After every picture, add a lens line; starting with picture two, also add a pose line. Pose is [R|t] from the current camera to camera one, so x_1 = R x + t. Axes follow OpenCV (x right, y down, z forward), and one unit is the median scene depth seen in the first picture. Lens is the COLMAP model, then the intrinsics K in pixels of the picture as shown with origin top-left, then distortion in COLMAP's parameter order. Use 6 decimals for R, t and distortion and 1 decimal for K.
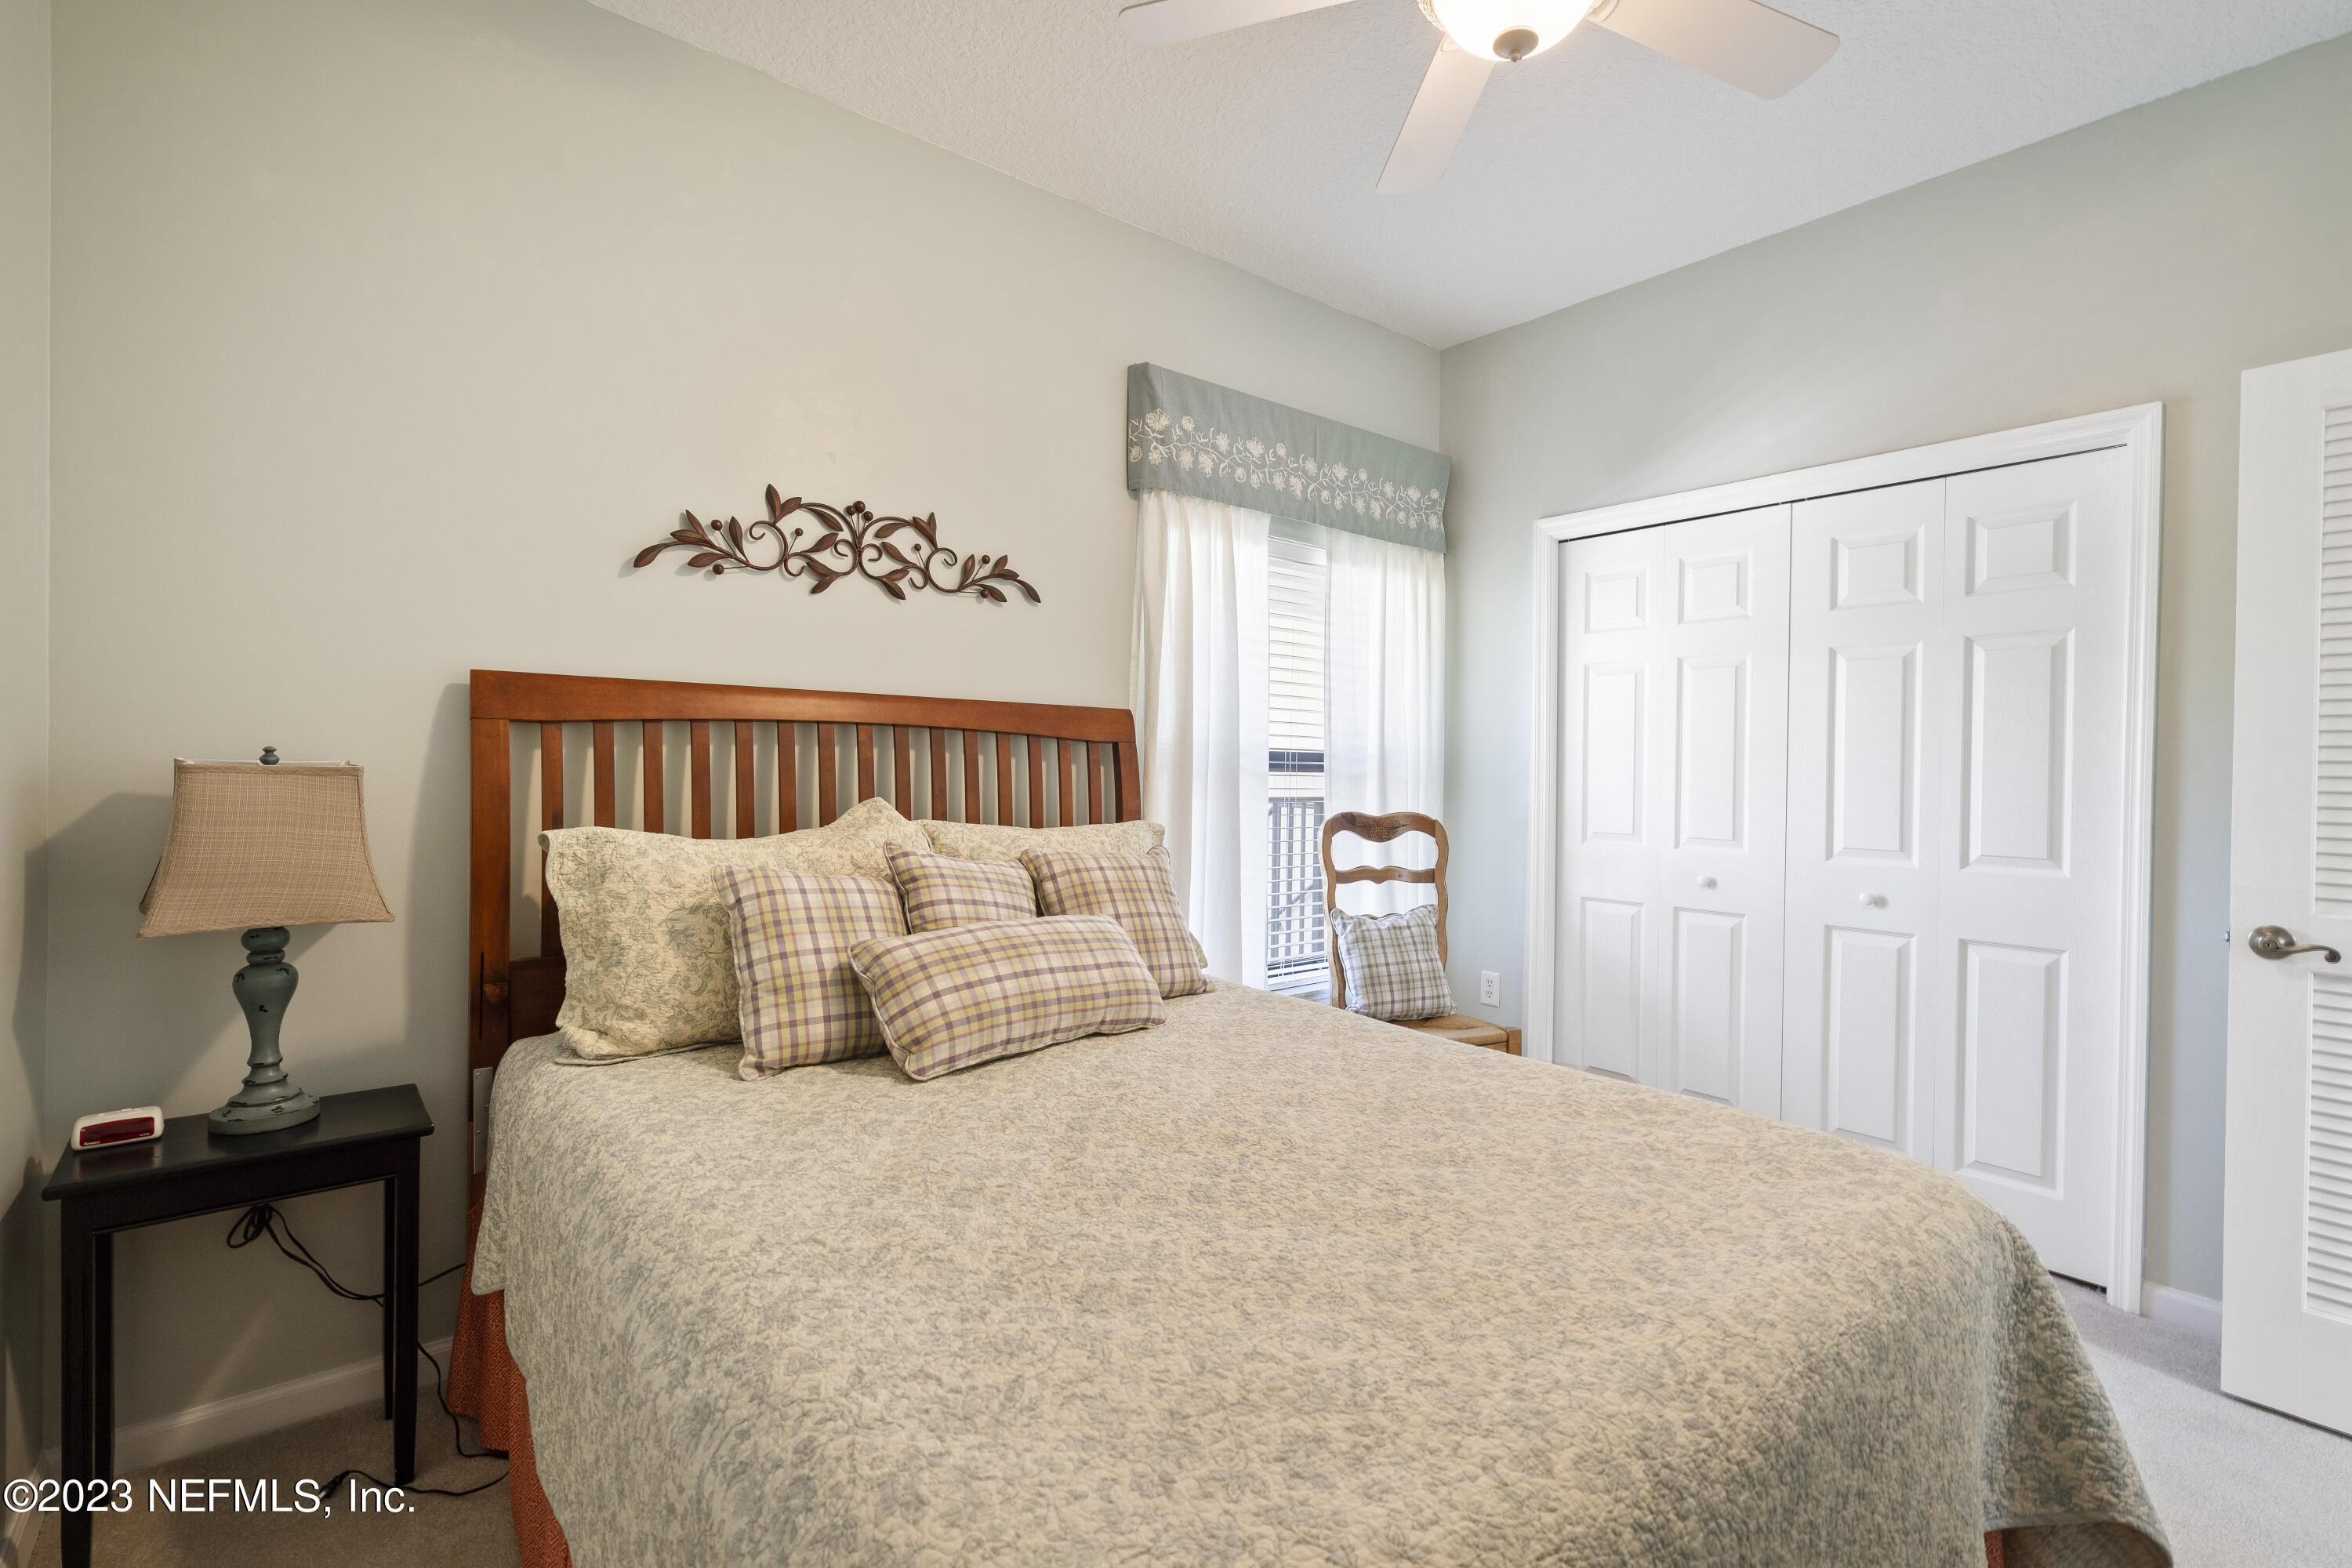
lens RADIAL K [[1072.1, 0, 1173.1], [0, 1072.1, 789.3], [0, 0, 1]] dist [-0.012992, 0.007955]
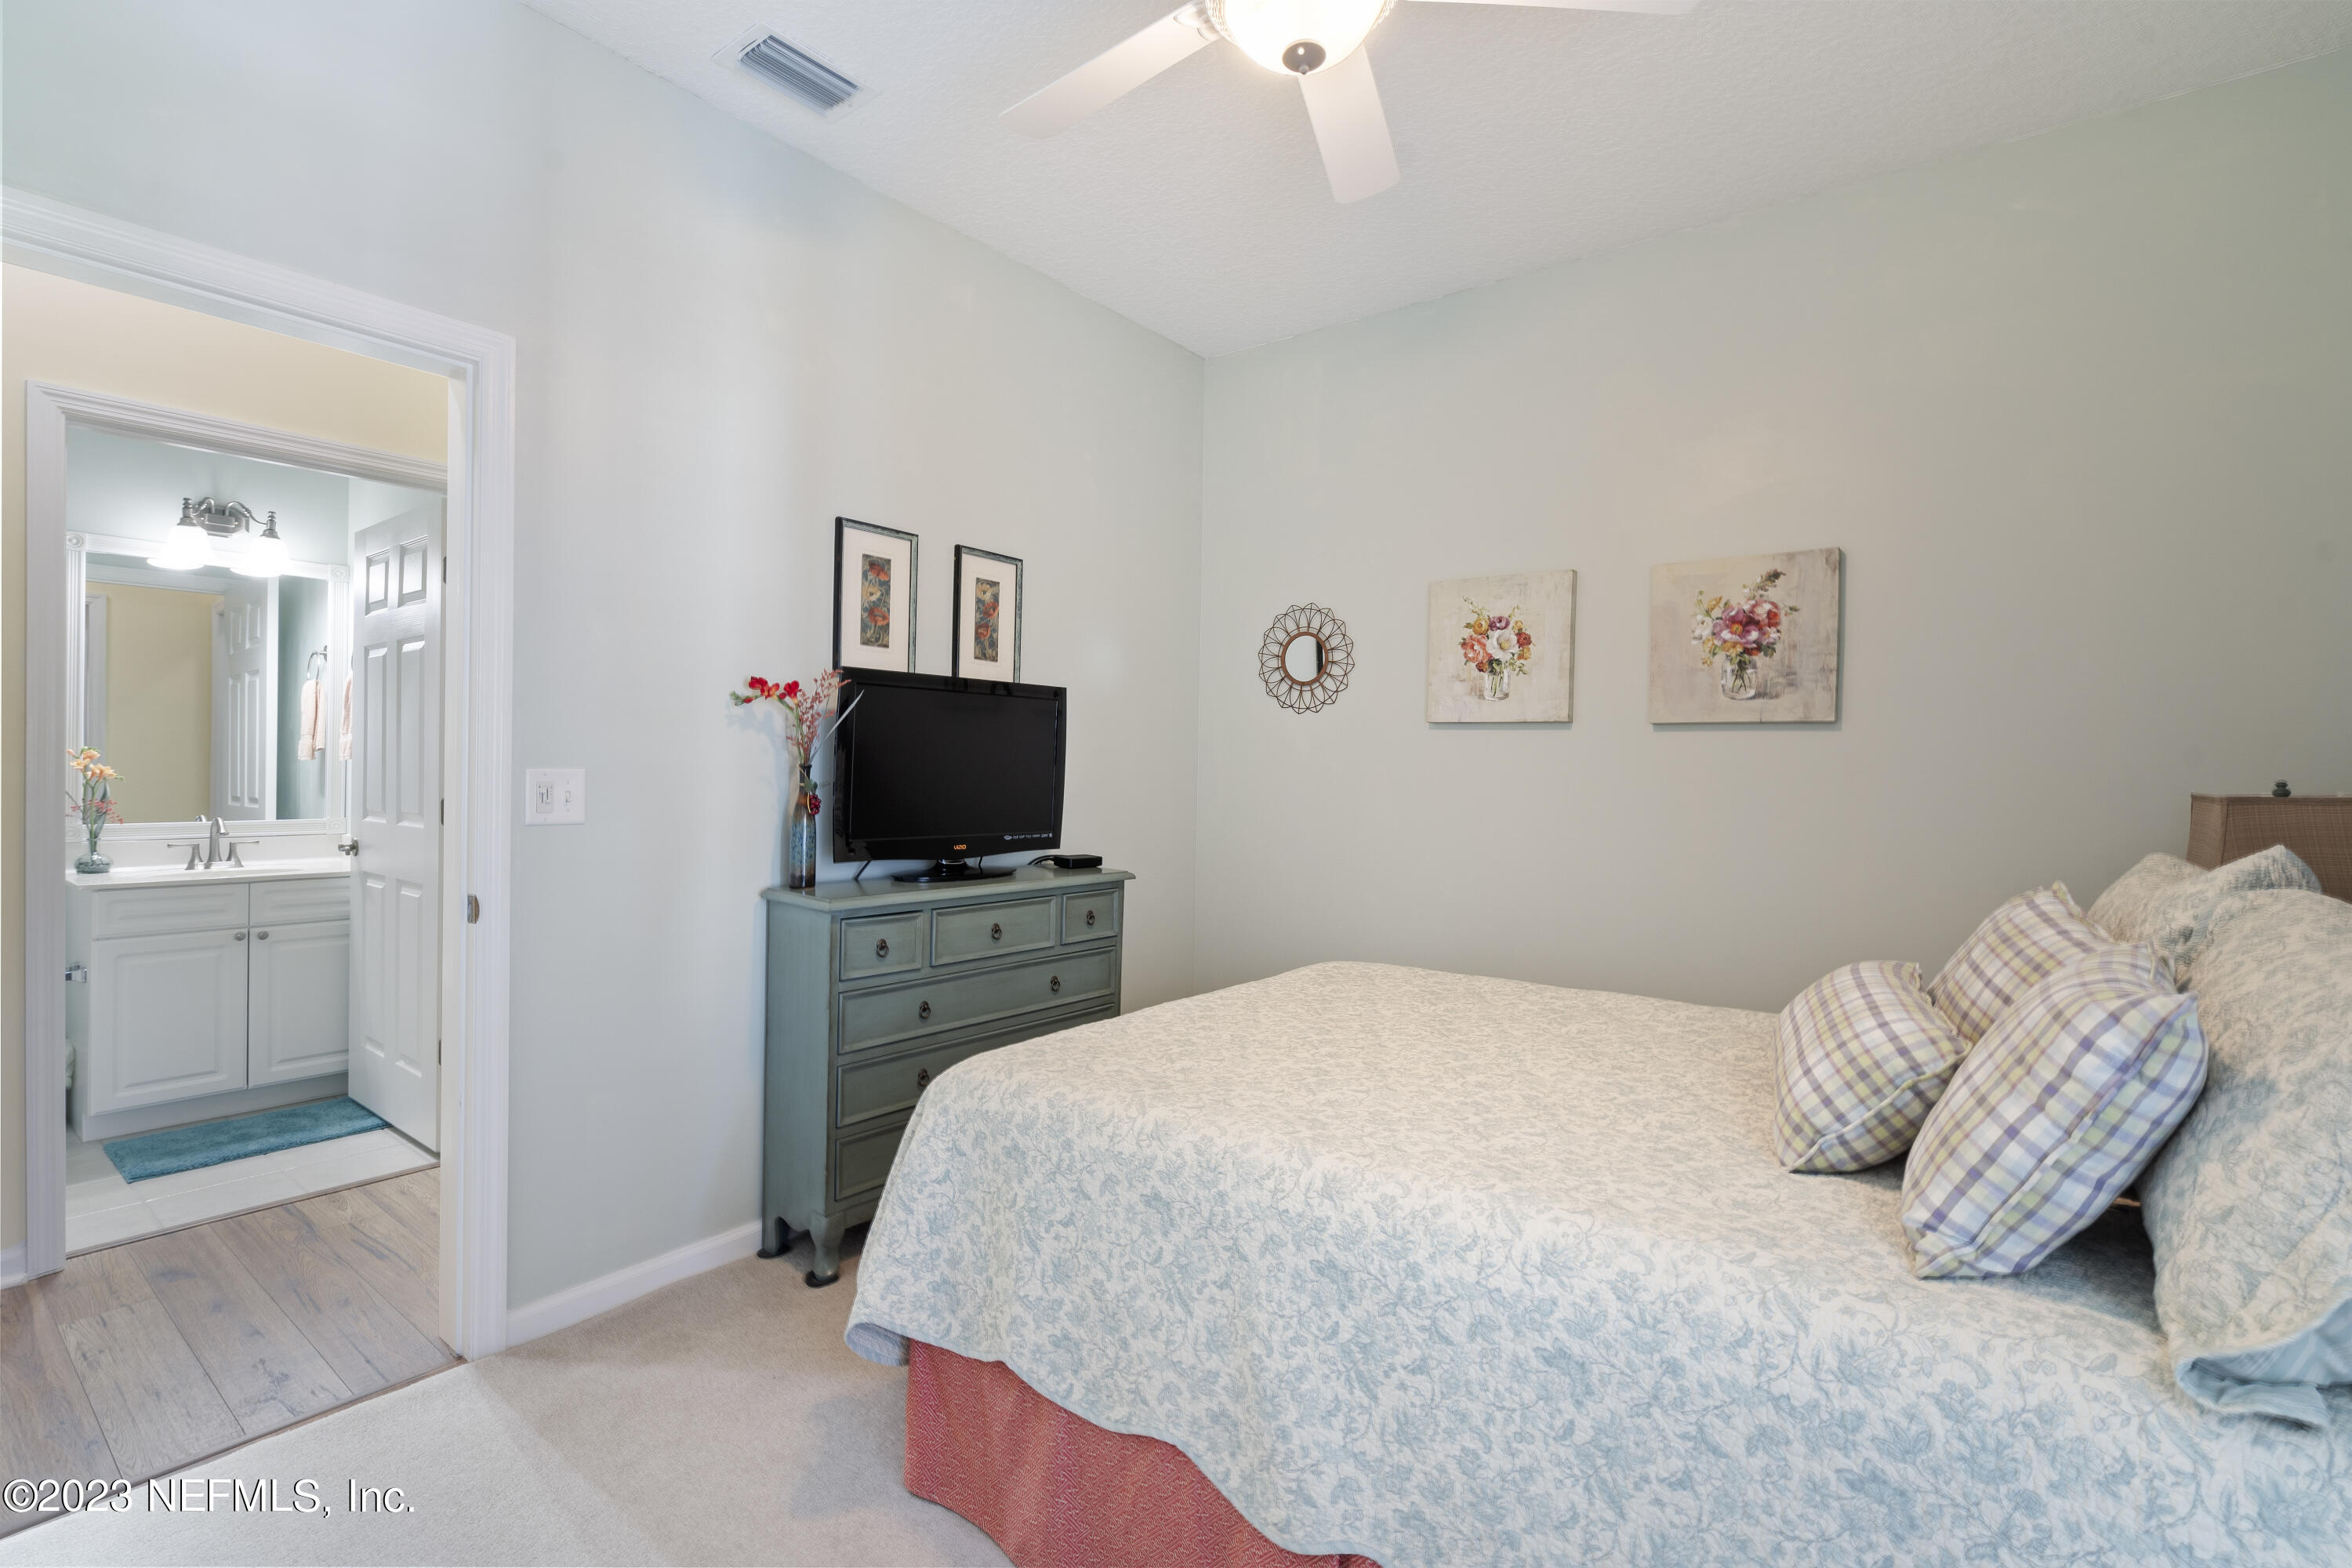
lens RADIAL K [[1084.1, 0, 1169.2], [0, 1084.1, 770.6], [0, 0, 1]] dist [-0.004174, 0.004434]
pose [[-0.978024, -0.030732, -0.206216, 0.402257], [-0.036055, 0.999105, 0.022105, -0.023323], [0.205352, 0.029055, -0.978257, 1.287366]]
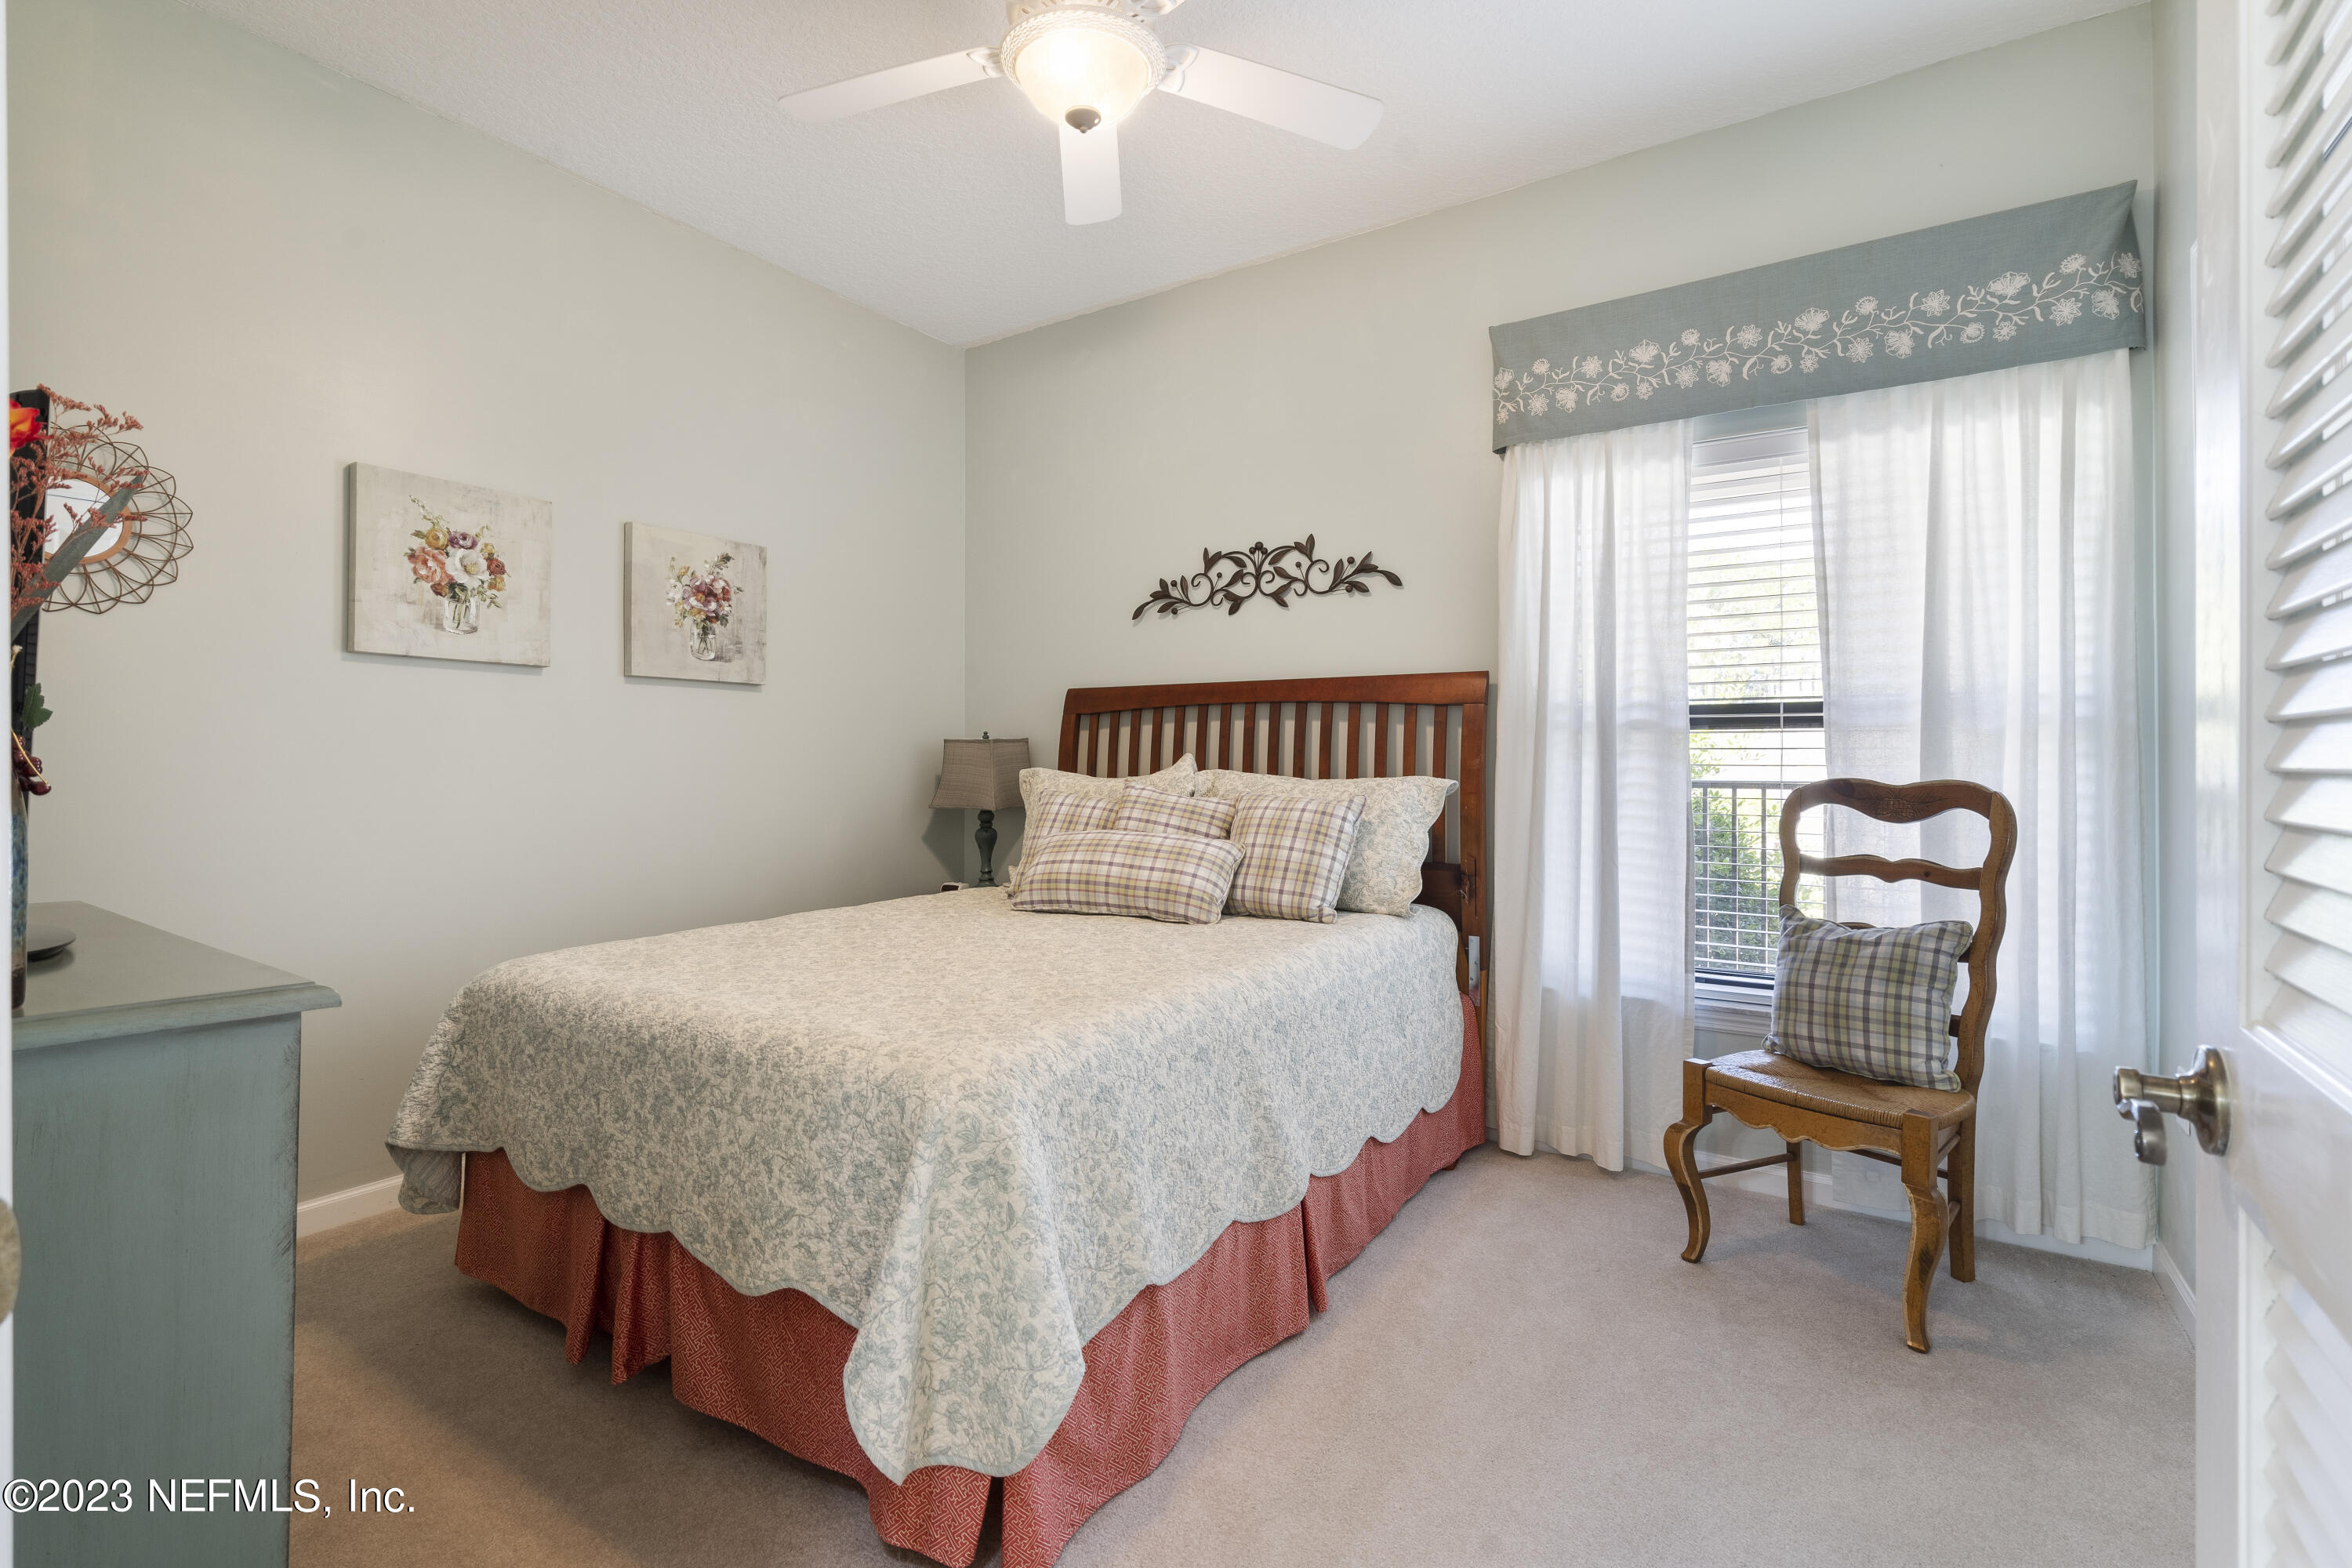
lens RADIAL K [[1084.1, 0, 1169.2], [0, 1084.1, 770.6], [0, 0, 1]] dist [-0.004174, 0.004434]
pose [[0.297038, -0.008177, -0.954831, 0.975933], [-0.016294, 0.999774, -0.013631, 0.045013], [0.954727, 0.019607, 0.296838, 0.468034]]
